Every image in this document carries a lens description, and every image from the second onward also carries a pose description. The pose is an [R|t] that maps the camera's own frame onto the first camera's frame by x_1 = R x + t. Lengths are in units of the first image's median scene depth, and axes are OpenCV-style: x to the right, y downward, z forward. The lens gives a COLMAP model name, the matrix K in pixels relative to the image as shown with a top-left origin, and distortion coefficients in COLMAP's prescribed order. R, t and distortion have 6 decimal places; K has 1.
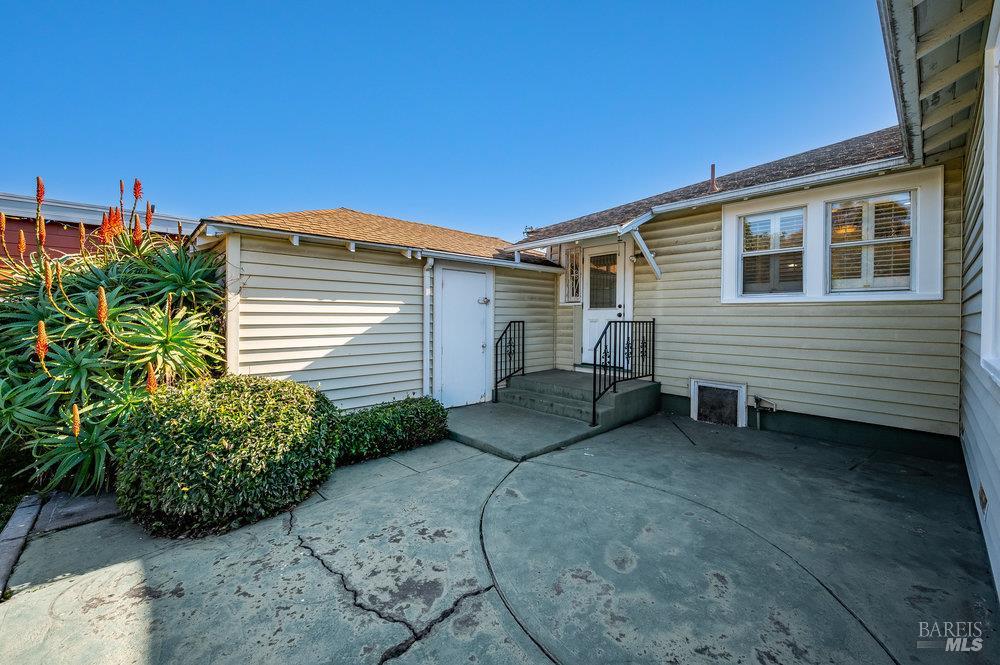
lens RADIAL K [[398.6, 0, 498.3], [0, 398.6, 323.5], [0, 0, 1]] dist [-0.002065, -0.000228]
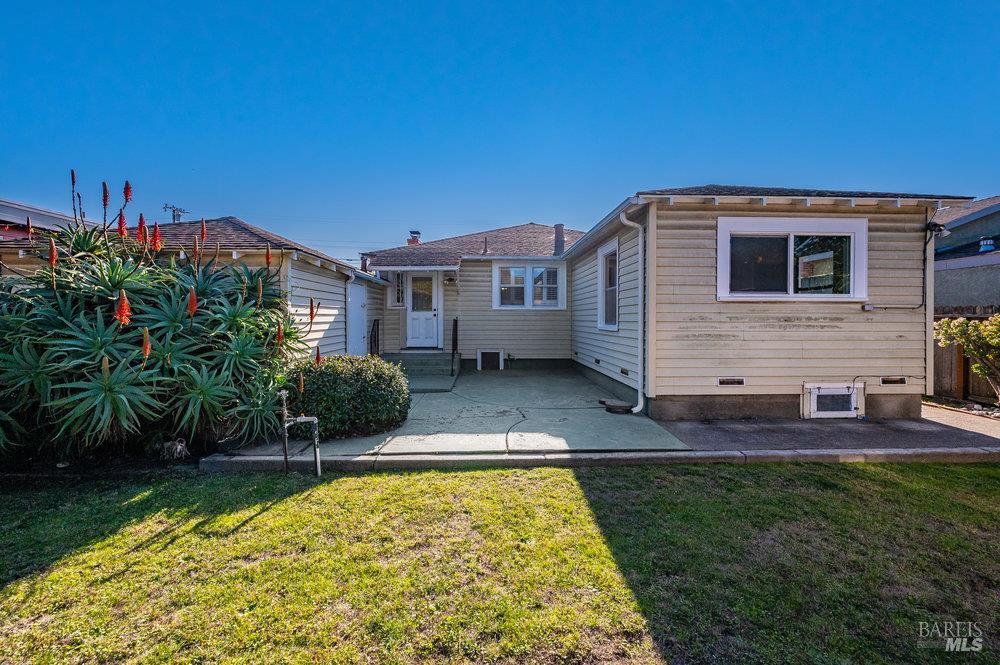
lens RADIAL K [[398.6, 0, 507.3], [0, 398.6, 323.1], [0, 0, 1]] dist [-0.002065, -0.000228]
pose [[0.641815, -0.016883, 0.766674, -1.284742], [0.016867, 0.999827, 0.007897, 0.005961], [-0.766674, 0.007863, 0.641988, -0.471063]]
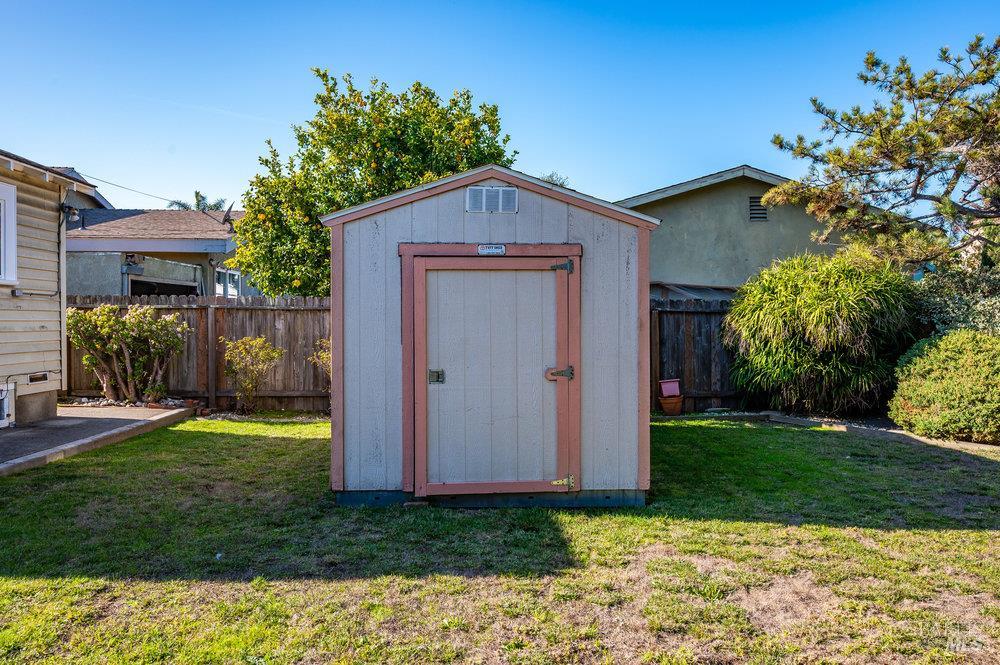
lens RADIAL K [[700.3, 0, 501.5], [0, 700.3, 324.1], [0, 0, 1]] dist [0.001910, -0.002195]
pose [[-0.760208, -0.015786, 0.649488, -1.860459], [0.000138, 0.999701, 0.024460, 0.027015], [-0.649679, 0.018684, -0.759979, 0.137172]]
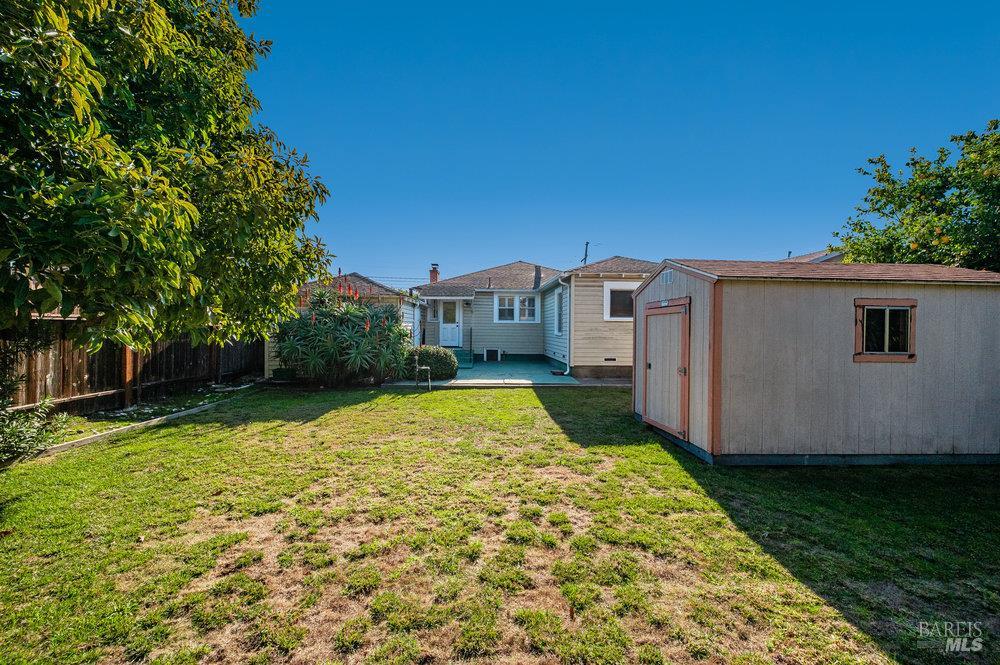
lens RADIAL K [[398.6, 0, 500.2], [0, 398.6, 331.3], [0, 0, 1]] dist [-0.002065, -0.000228]
pose [[0.642486, -0.009045, 0.766244, -2.545785], [0.009783, 0.999946, 0.003600, 0.010195], [-0.766235, 0.005183, 0.642540, -1.490440]]
